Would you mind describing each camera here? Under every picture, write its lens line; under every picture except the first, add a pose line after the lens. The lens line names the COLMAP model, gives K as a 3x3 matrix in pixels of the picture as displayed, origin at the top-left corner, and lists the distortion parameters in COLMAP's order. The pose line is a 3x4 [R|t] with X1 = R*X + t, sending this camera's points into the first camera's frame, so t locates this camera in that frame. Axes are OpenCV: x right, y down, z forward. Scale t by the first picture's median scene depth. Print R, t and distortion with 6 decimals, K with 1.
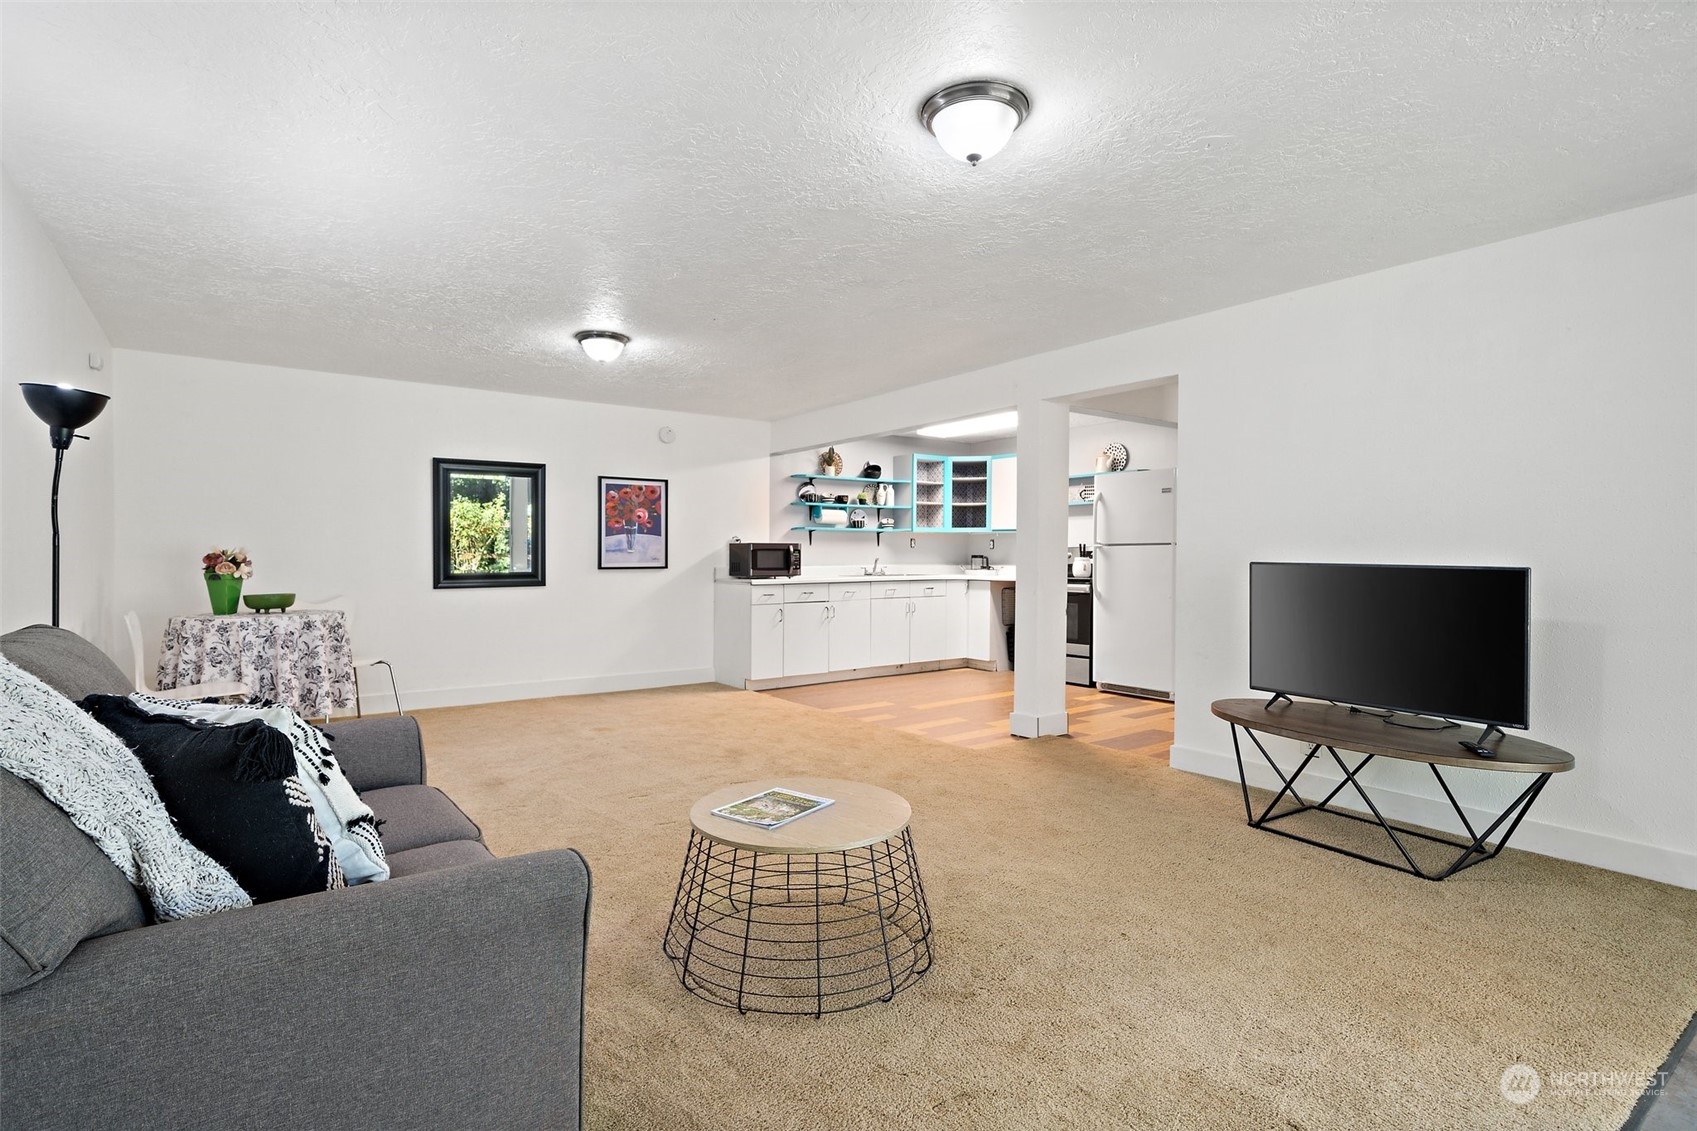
lens RADIAL K [[822.1, 0, 844.1], [0, 822.1, 560.9], [0, 0, 1]] dist [0.001284, 0.000293]
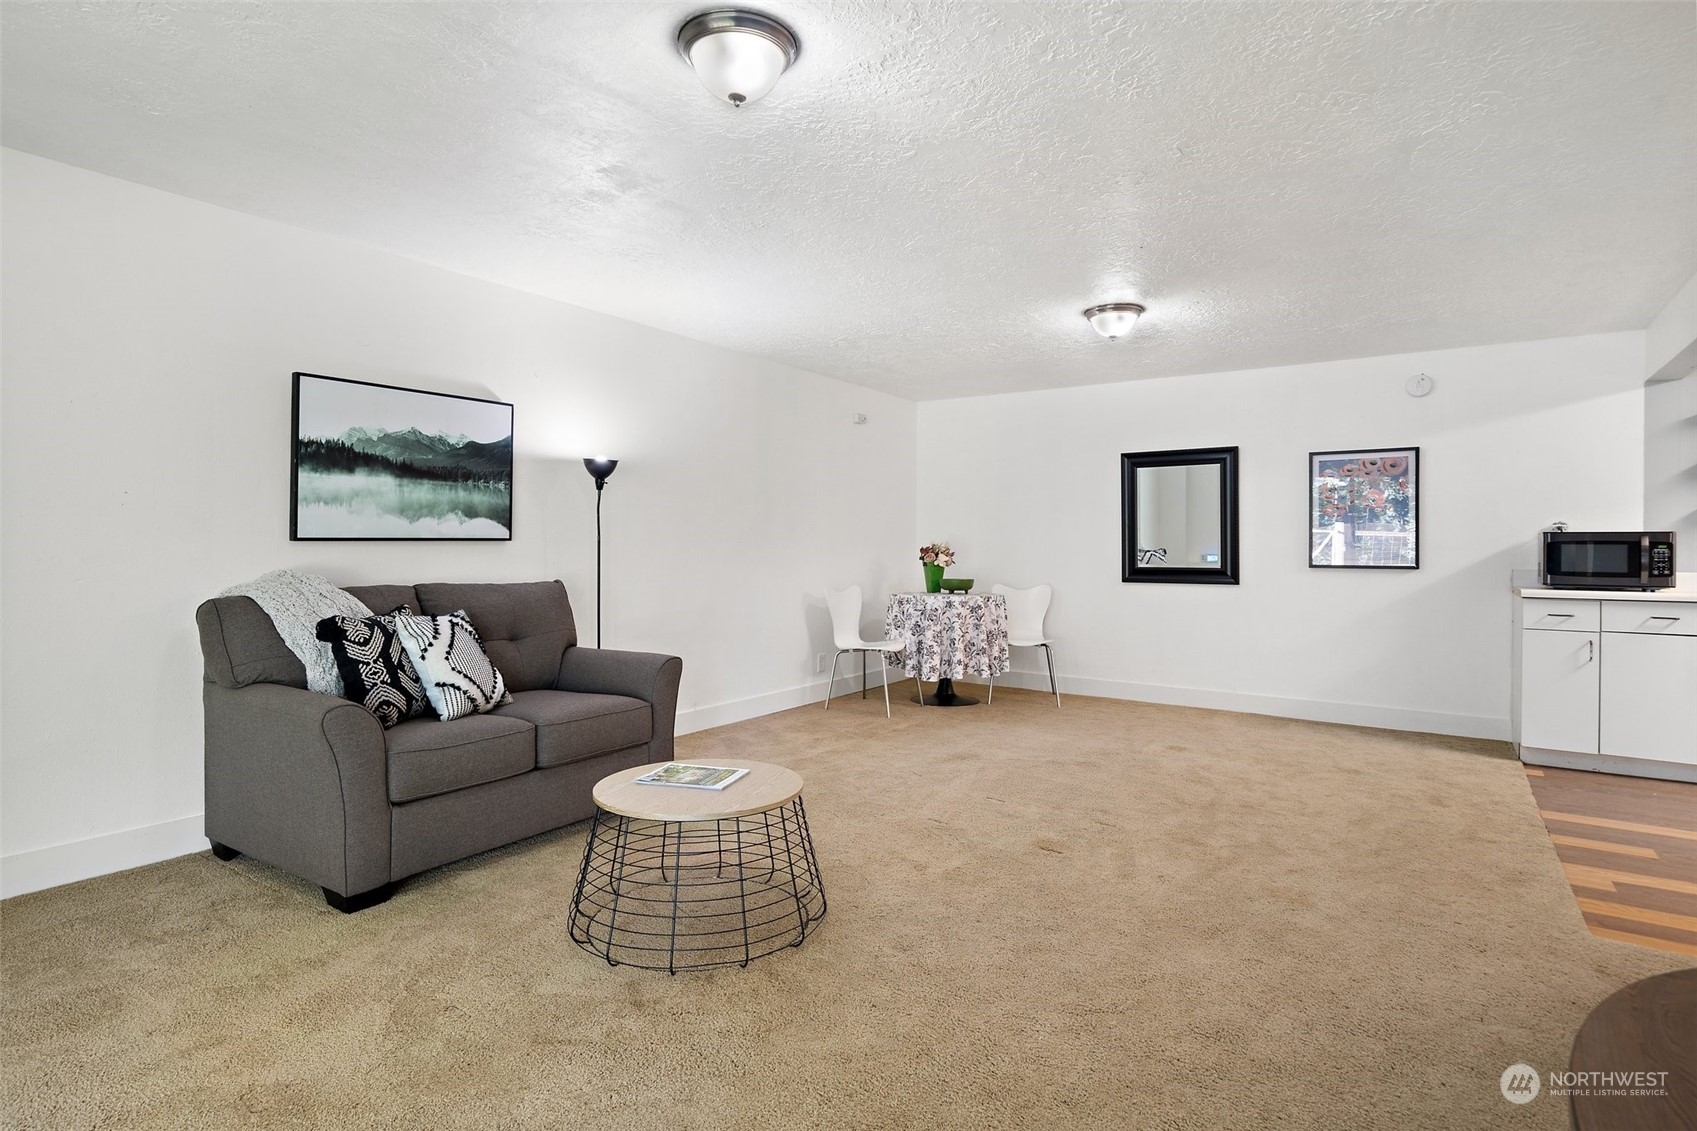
lens RADIAL K [[890.4, 0, 842.1], [0, 890.4, 549.0], [0, 0, 1]] dist [-0.001446, 0.000113]
pose [[0.325513, 0.004360, -0.945527, 0.427228], [-0.012865, 0.999917, 0.000182, -0.002527], [0.945450, 0.012105, 0.325542, 0.309836]]
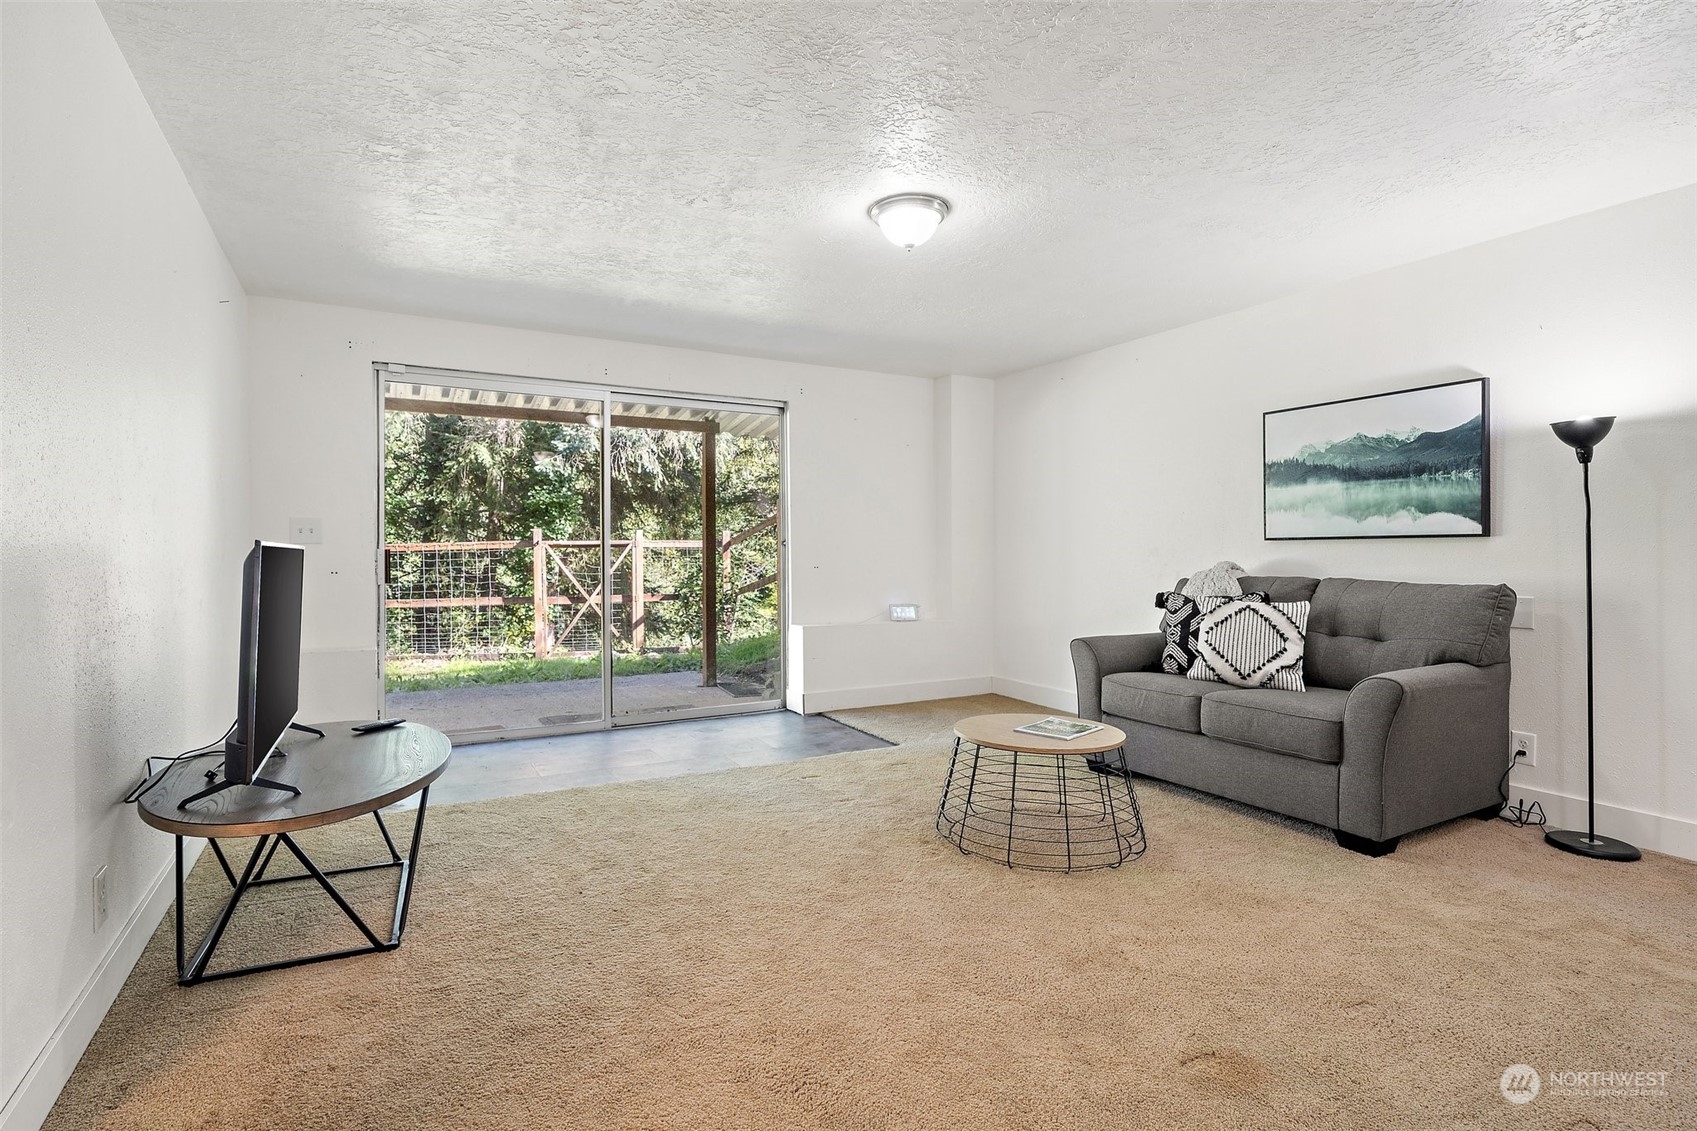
lens RADIAL K [[822.1, 0, 846.2], [0, 822.1, 560.5], [0, 0, 1]] dist [0.001284, 0.000293]
pose [[-0.987669, -0.012909, 0.156025, 0.014443], [-0.009767, 0.999734, 0.020889, 0.003156], [-0.156253, 0.019107, -0.987532, 0.914683]]
